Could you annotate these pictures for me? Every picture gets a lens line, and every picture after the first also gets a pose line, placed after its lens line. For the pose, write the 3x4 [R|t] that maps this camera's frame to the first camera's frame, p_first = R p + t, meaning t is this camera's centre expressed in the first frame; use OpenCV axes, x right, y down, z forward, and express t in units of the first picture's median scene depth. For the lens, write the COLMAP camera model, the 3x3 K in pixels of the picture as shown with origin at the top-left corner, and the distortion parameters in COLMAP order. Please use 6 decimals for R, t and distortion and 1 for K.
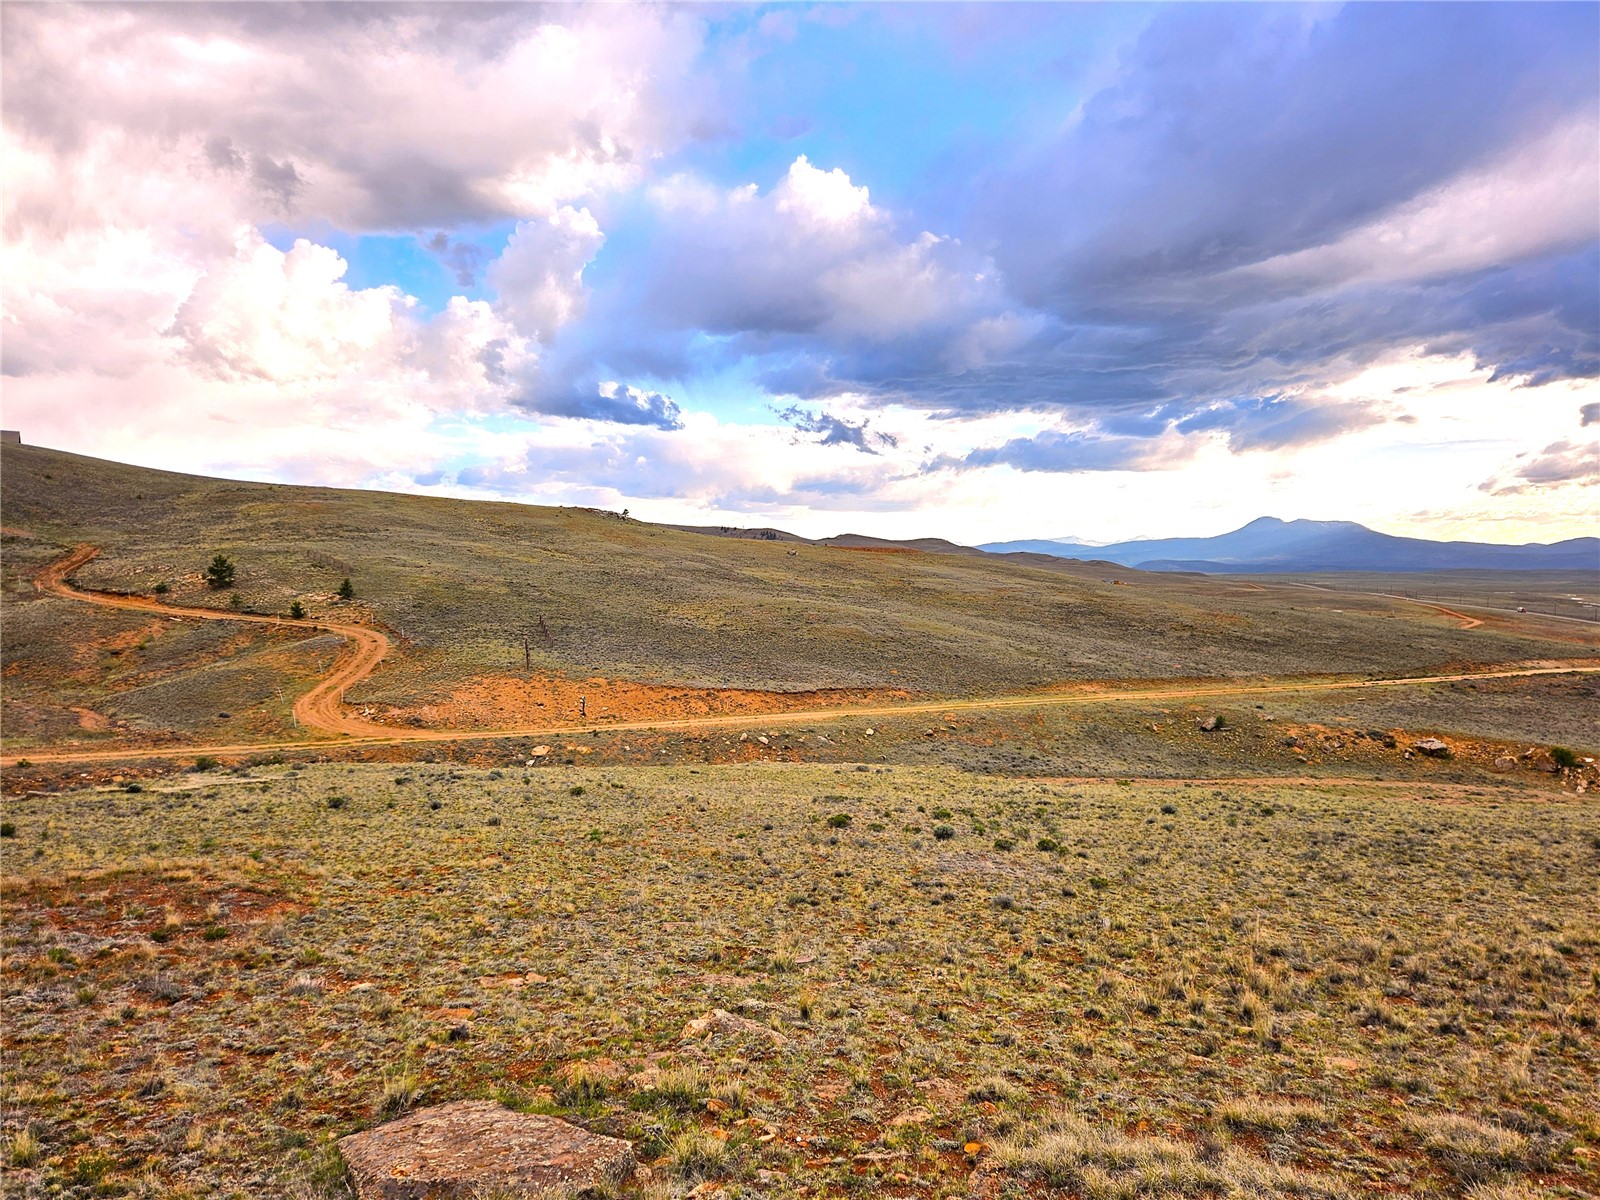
lens RADIAL K [[1097.3, 0, 791.5], [0, 1097.3, 598.6], [0, 0, 1]] dist [0.056508, -0.052031]
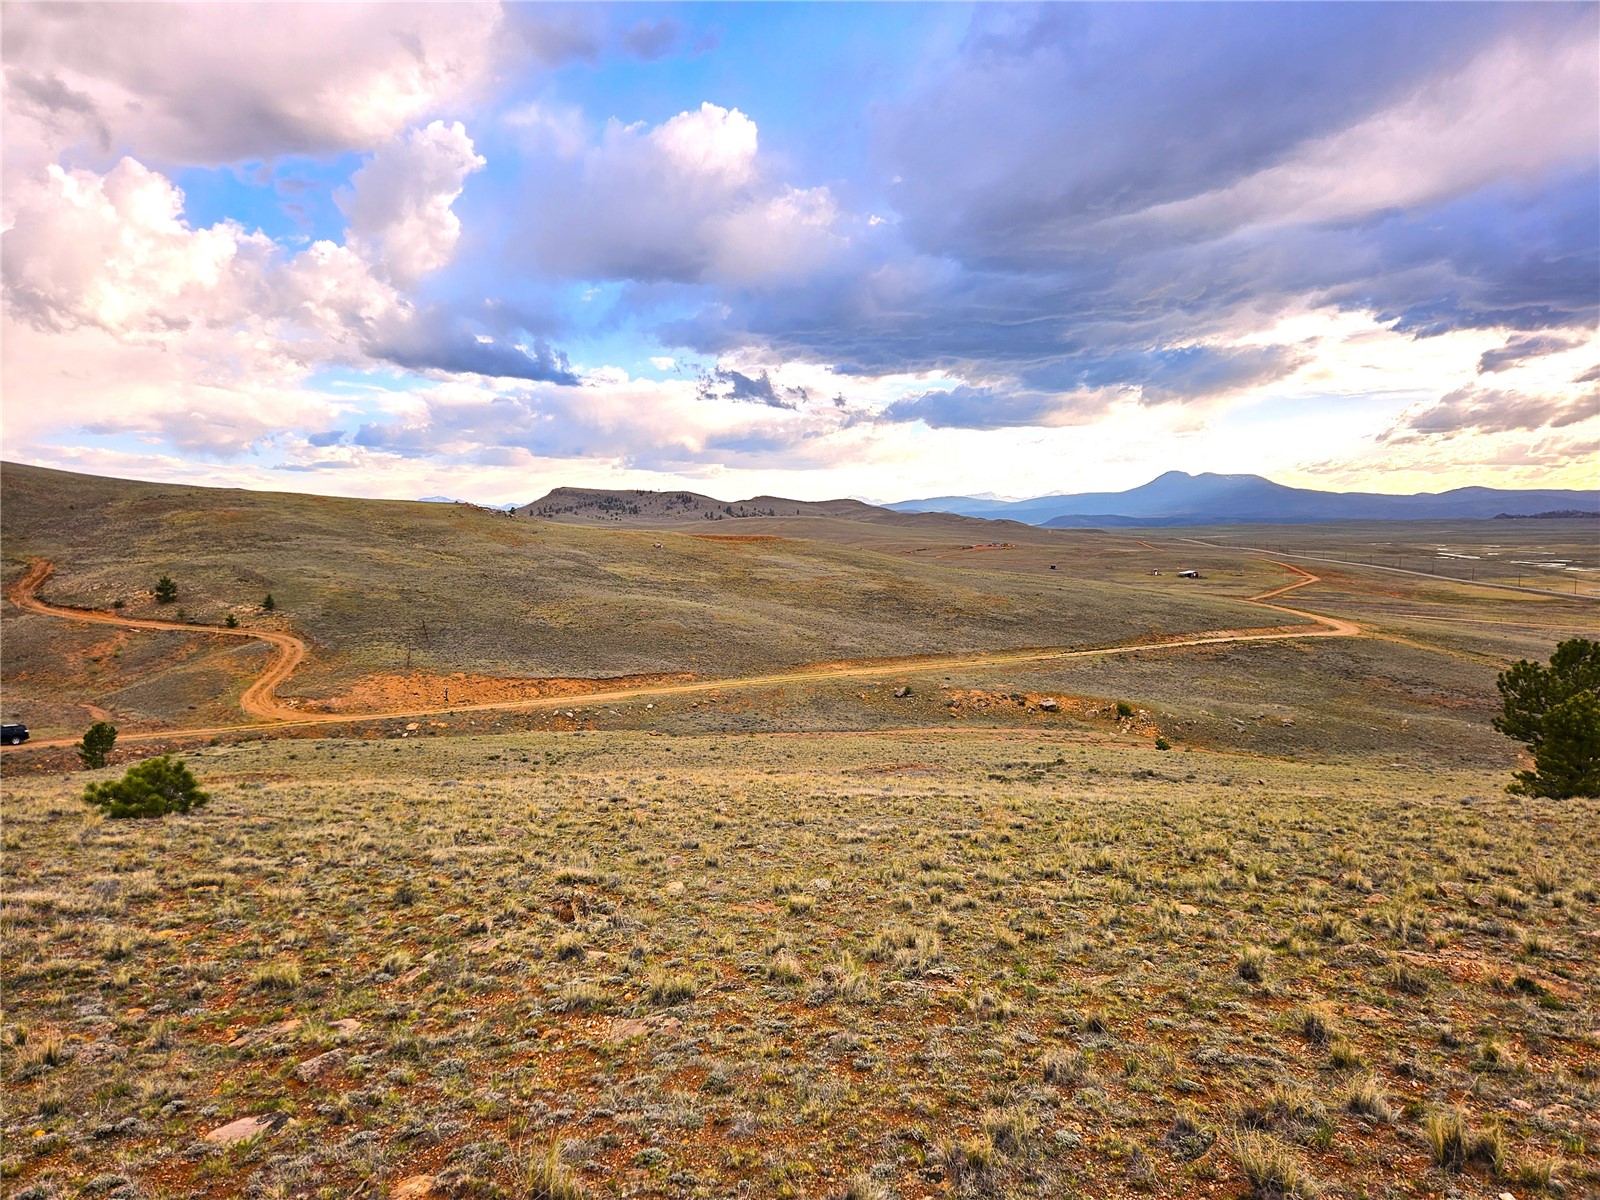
lens RADIAL K [[1097.3, 0, 775.2], [0, 1097.3, 633.1], [0, 0, 1]] dist [0.056508, -0.052031]
pose [[0.998301, -0.023058, 0.053507, 0.122296], [0.019259, 0.997330, 0.070447, -0.056163], [-0.054988, -0.069297, 0.996079, -0.336315]]
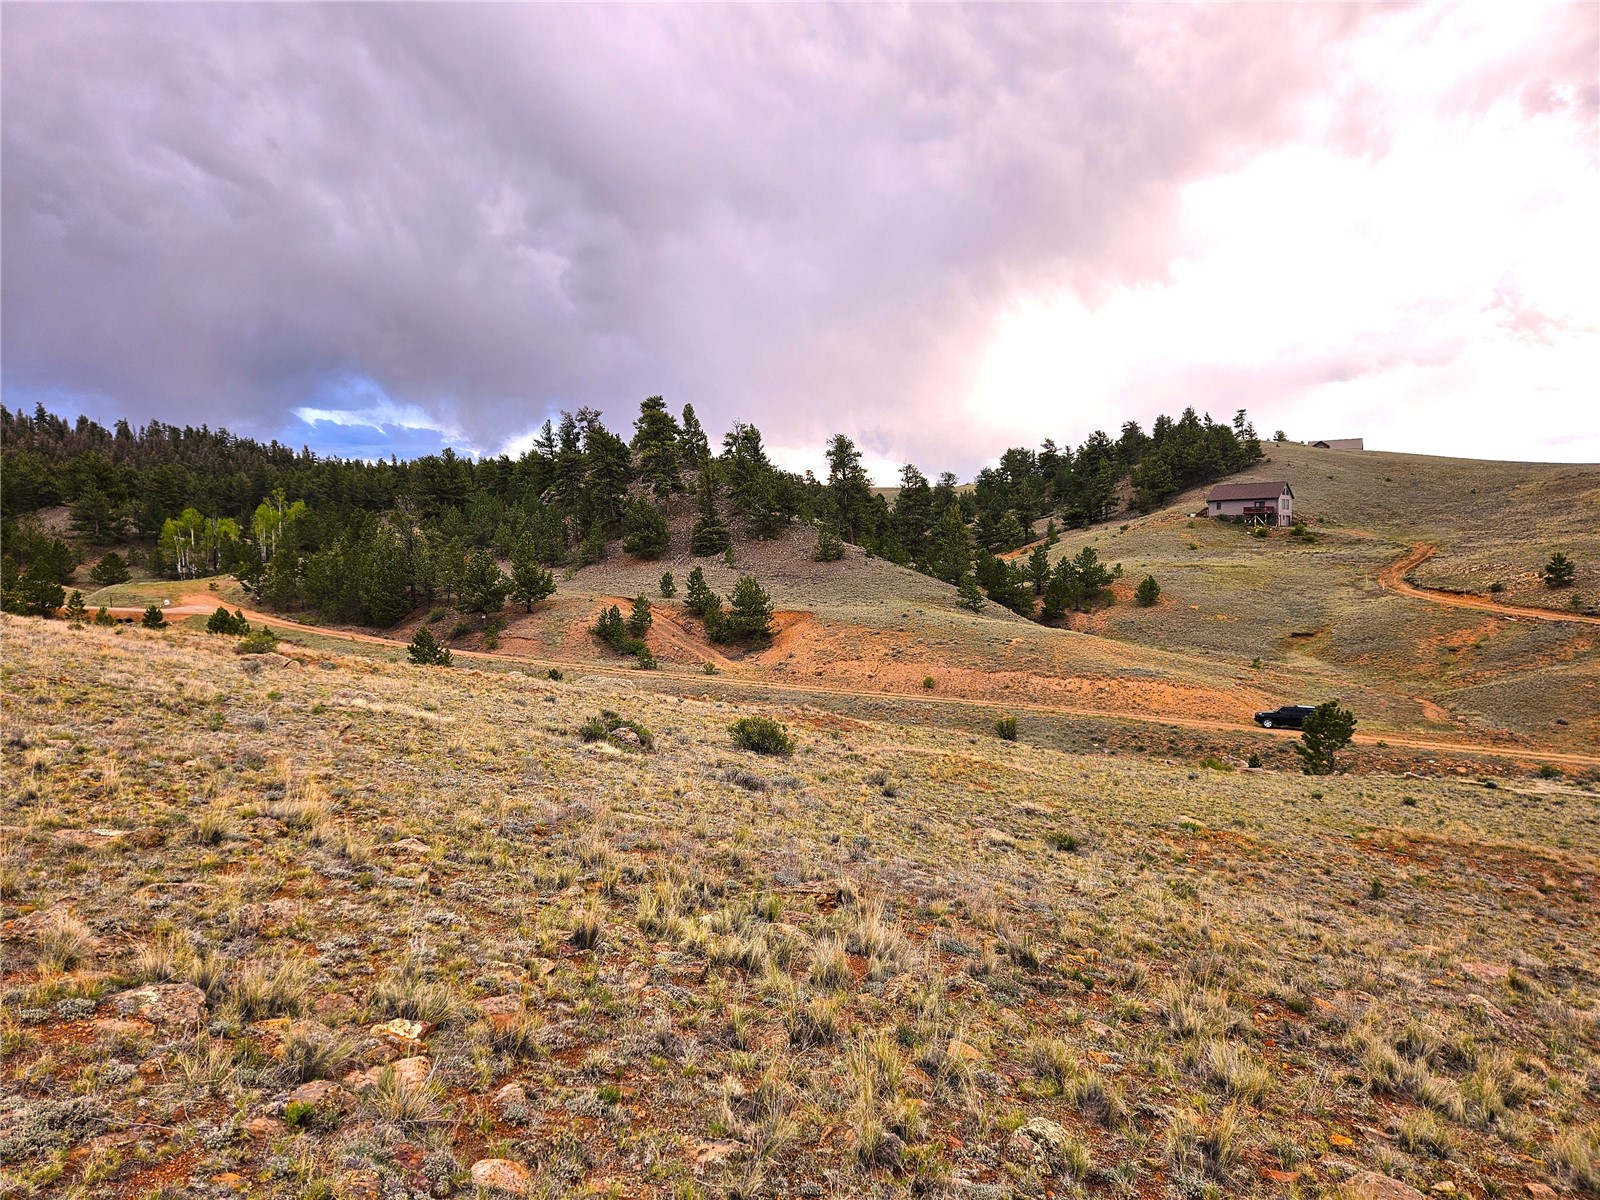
lens RADIAL K [[1097.3, 0, 780.9], [0, 1097.3, 593.4], [0, 0, 1]] dist [0.056508, -0.052031]
pose [[0.469611, 0.018547, -0.882679, 0.031485], [-0.011385, 0.999823, 0.014951, -0.013000], [0.882800, 0.003028, 0.469739, -0.070161]]
